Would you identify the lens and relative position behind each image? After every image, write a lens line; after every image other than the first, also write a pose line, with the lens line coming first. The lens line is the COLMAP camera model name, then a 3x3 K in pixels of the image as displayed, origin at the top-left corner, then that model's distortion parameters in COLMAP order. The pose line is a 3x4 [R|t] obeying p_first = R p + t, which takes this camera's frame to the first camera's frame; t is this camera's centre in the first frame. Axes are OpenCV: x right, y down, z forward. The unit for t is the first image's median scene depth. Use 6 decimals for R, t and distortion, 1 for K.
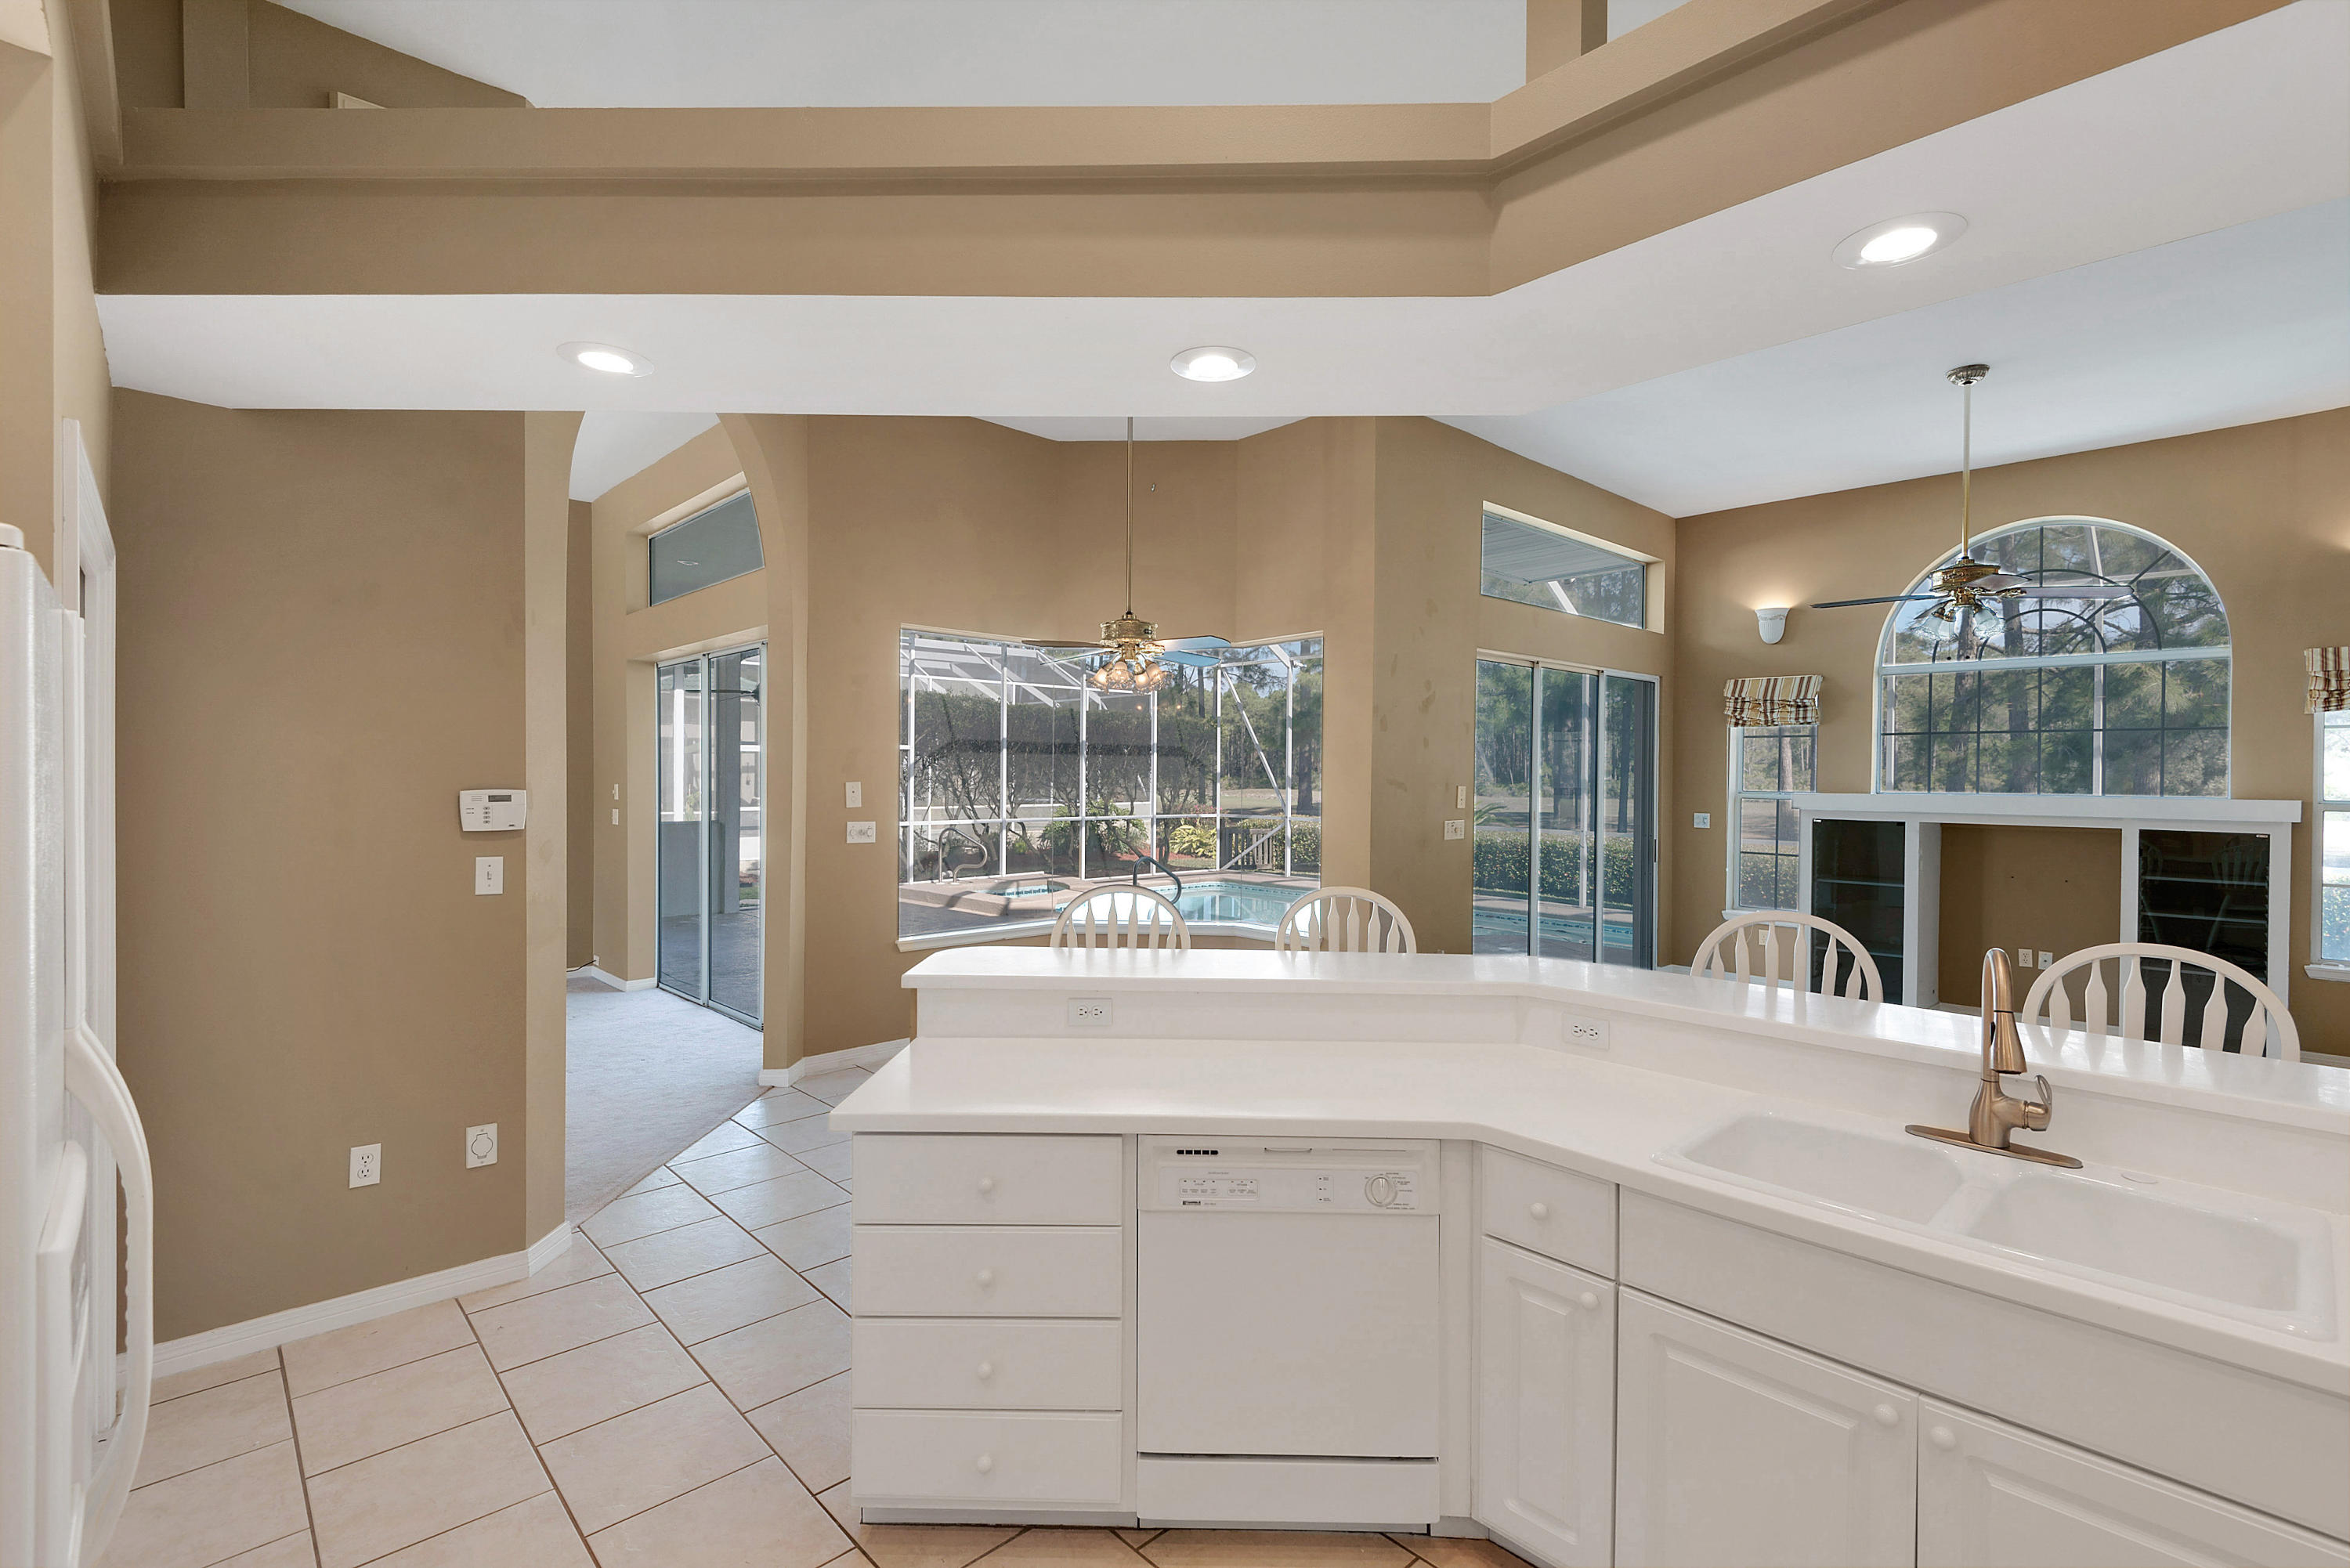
lens RADIAL K [[1065.9, 0, 1169.3], [0, 1065.9, 783.5], [0, 0, 1]] dist [0.015823, -0.008870]
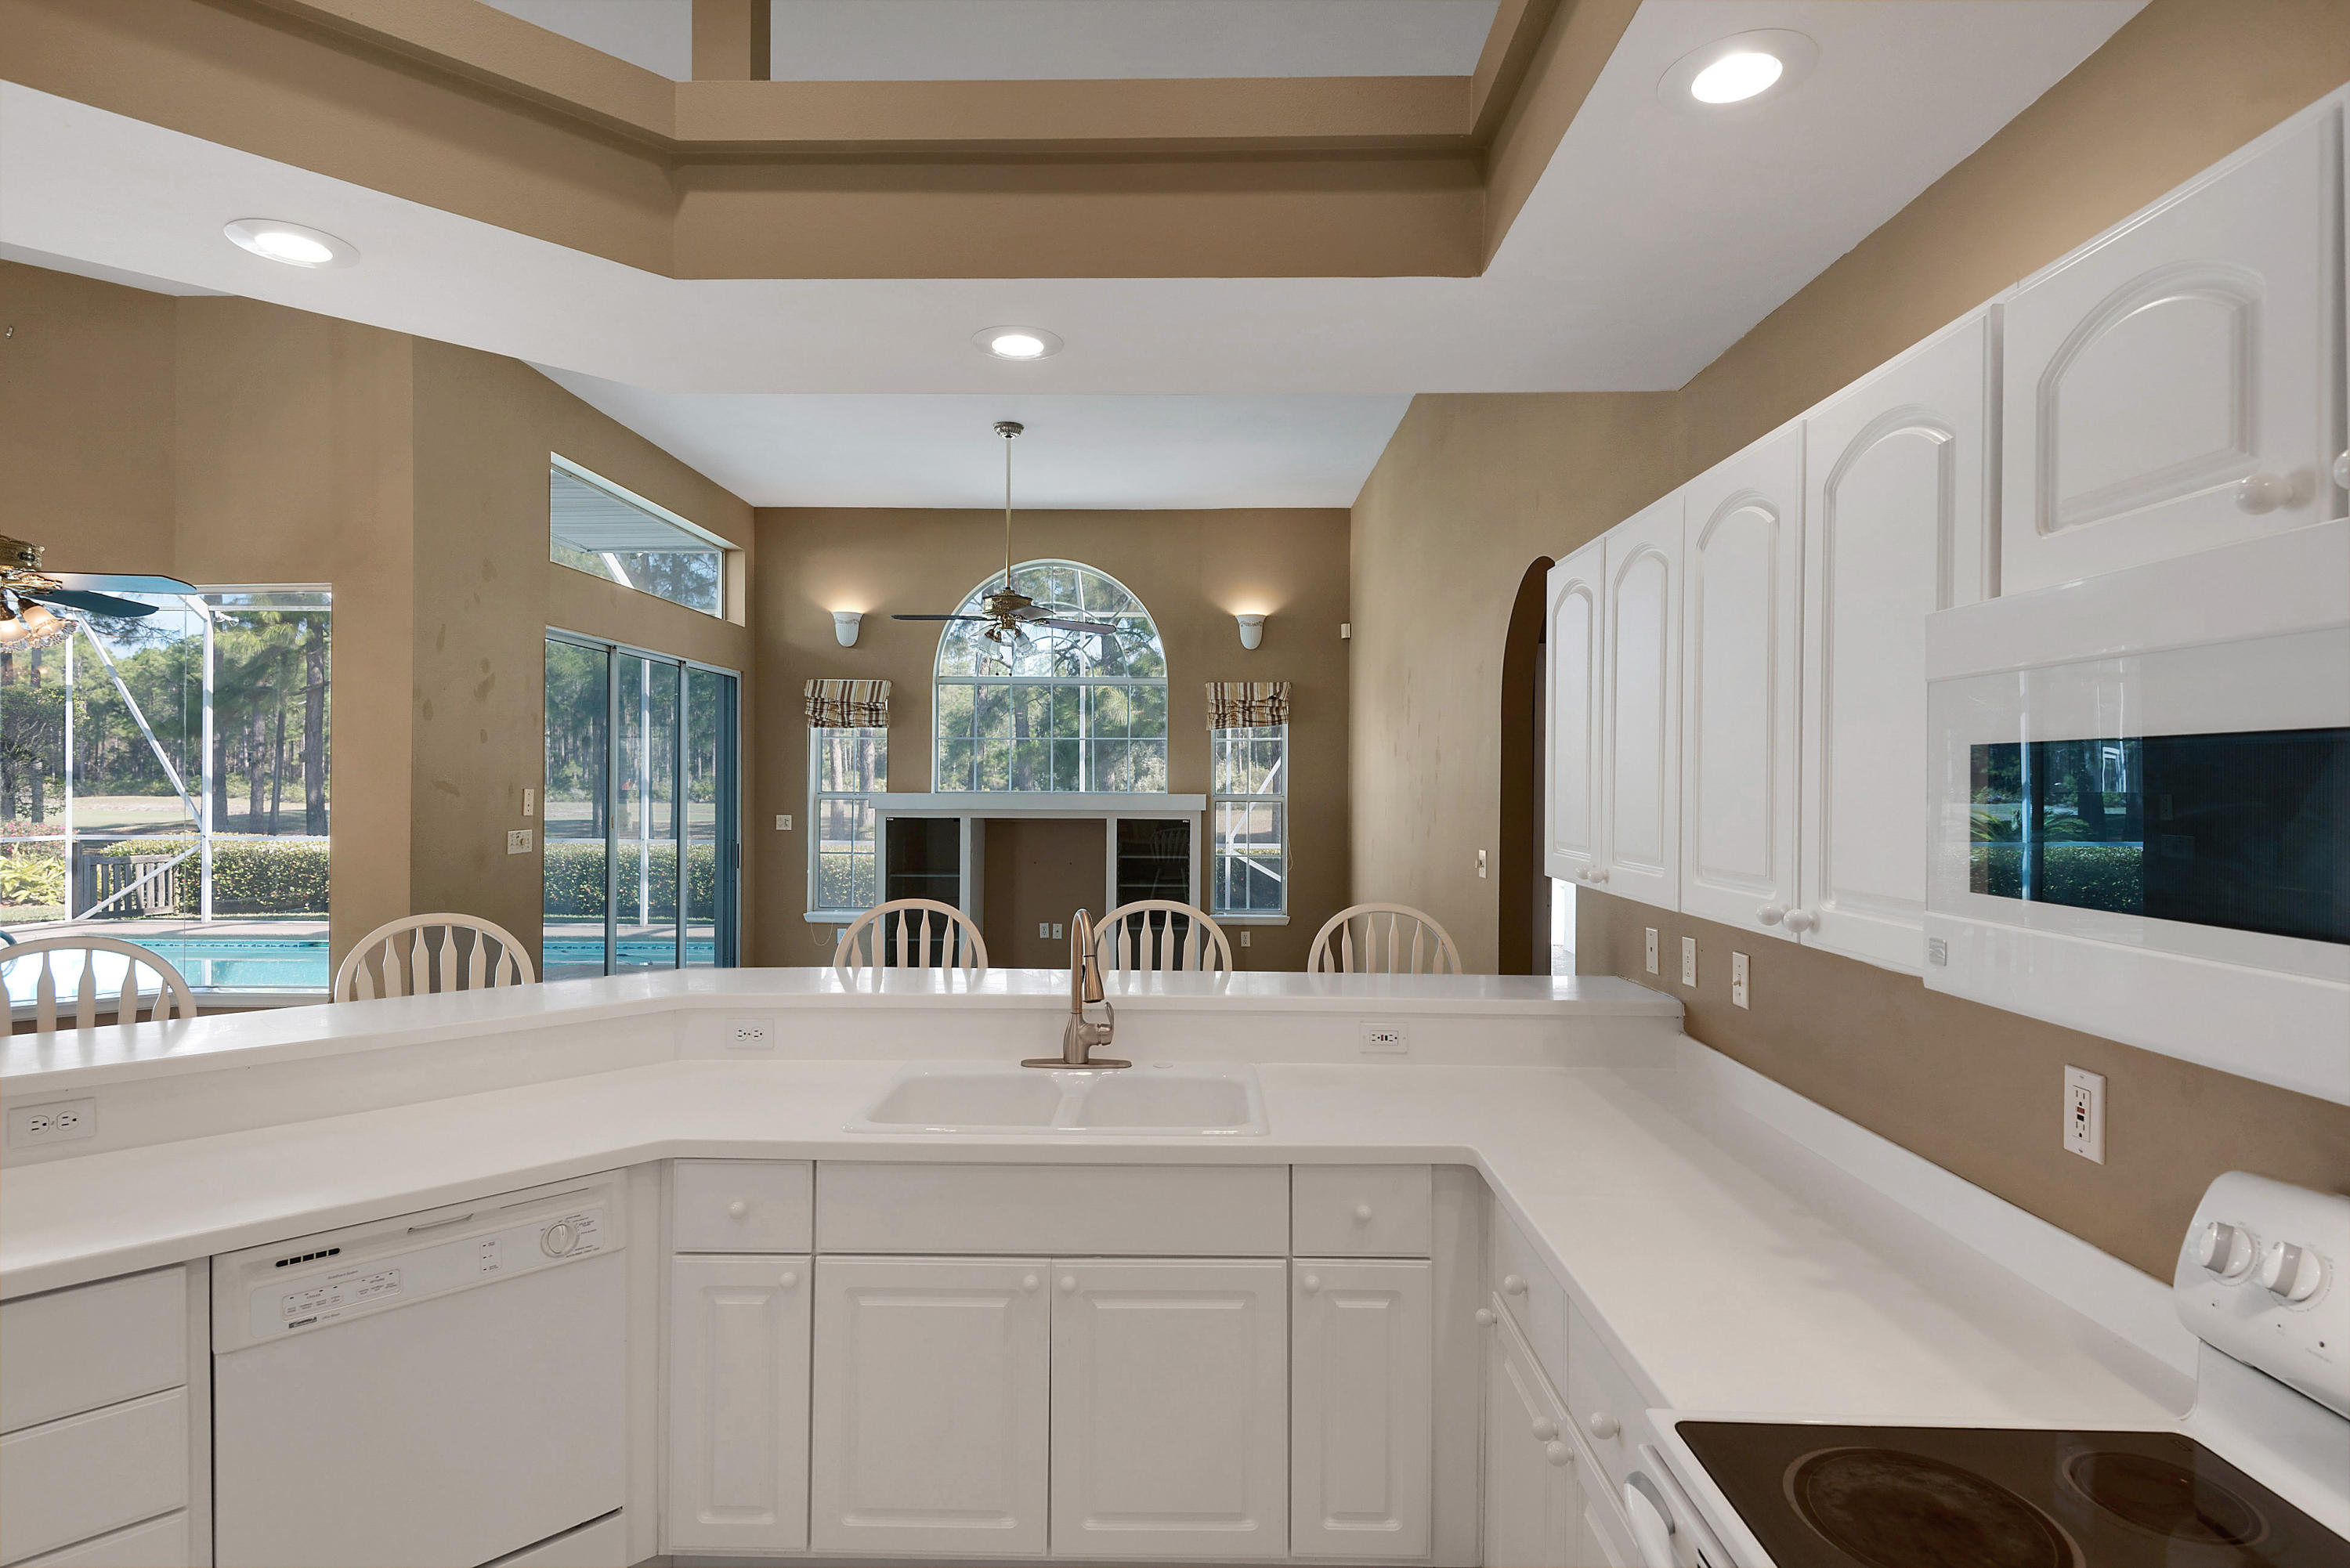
lens RADIAL K [[1200.6, 0, 1180.4], [0, 1200.6, 794.0], [0, 0, 1]] dist [0.023821, -0.002545]
pose [[0.692527, -0.011794, 0.721296, -0.063592], [0.006308, 0.999927, 0.010293, -0.000302], [-0.721365, -0.002578, 0.692551, -0.030630]]
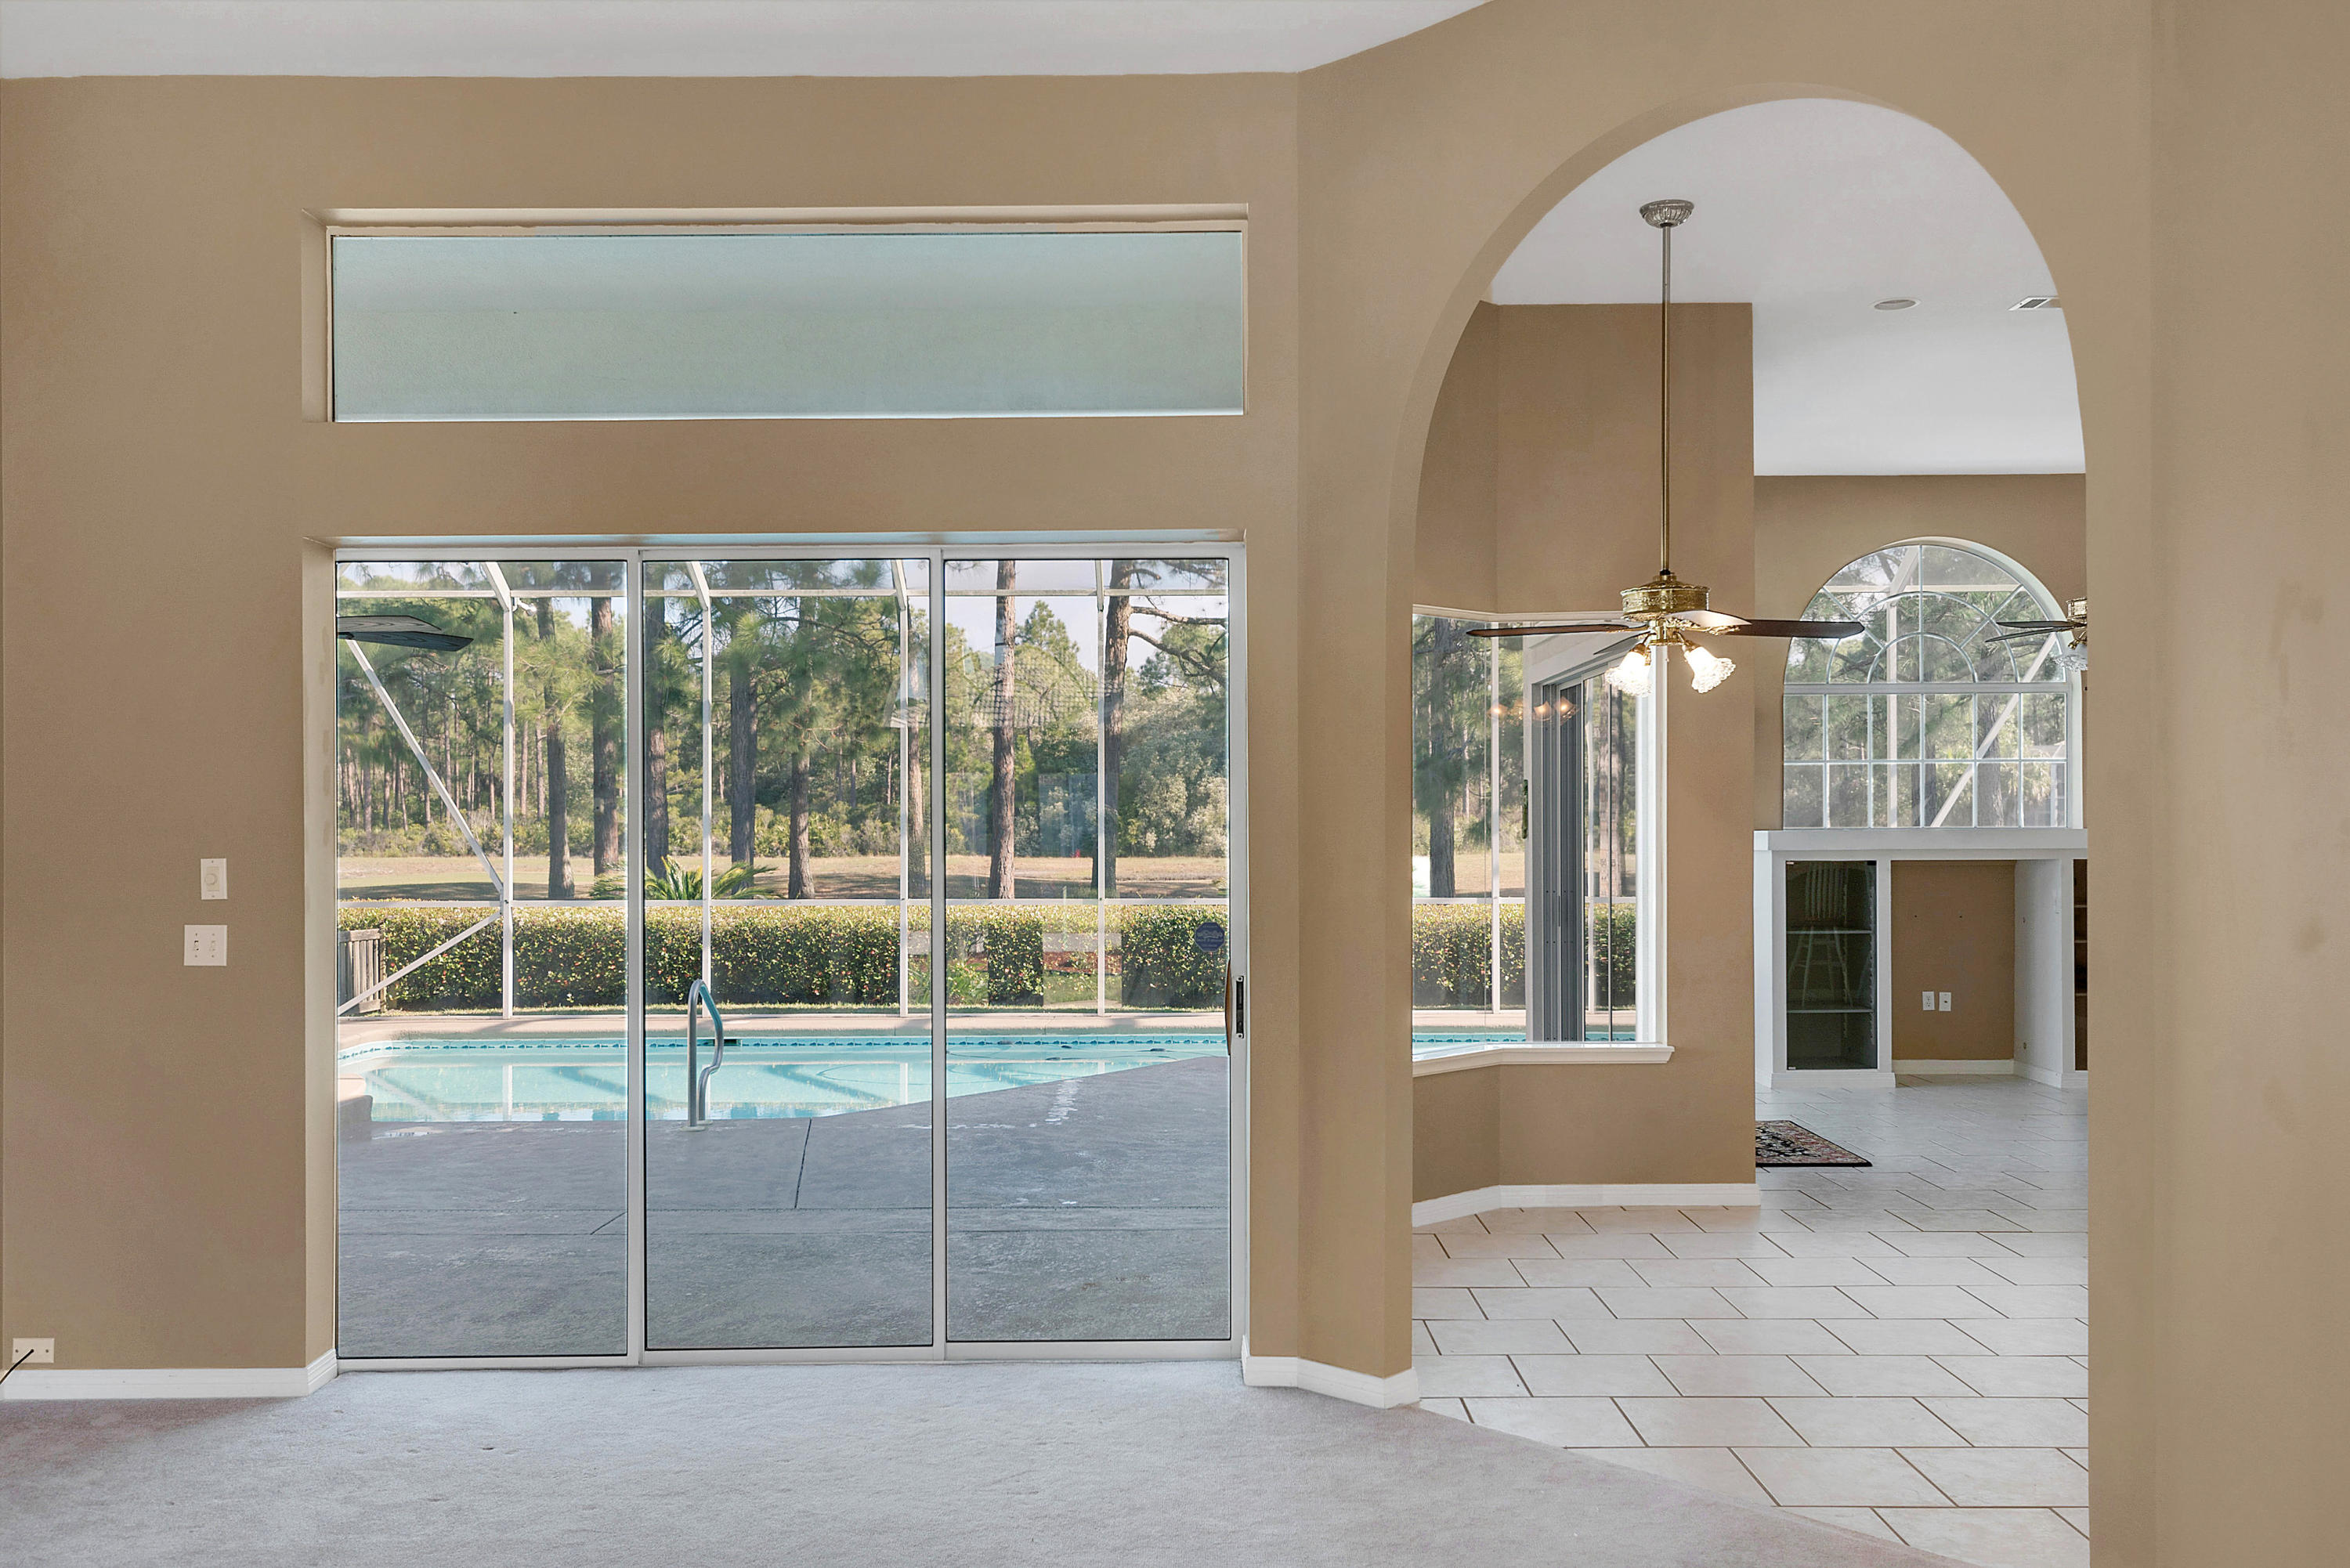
lens RADIAL K [[1938.0, 0, 1185.9], [0, 1938.0, 796.2], [0, 0, 1]] dist [0.003265, 0.006815]
pose [[0.675681, -0.003925, 0.737183, -1.080918], [0.014422, 0.999865, -0.007895, -0.019072], [-0.737053, 0.015967, 0.675647, 0.397082]]
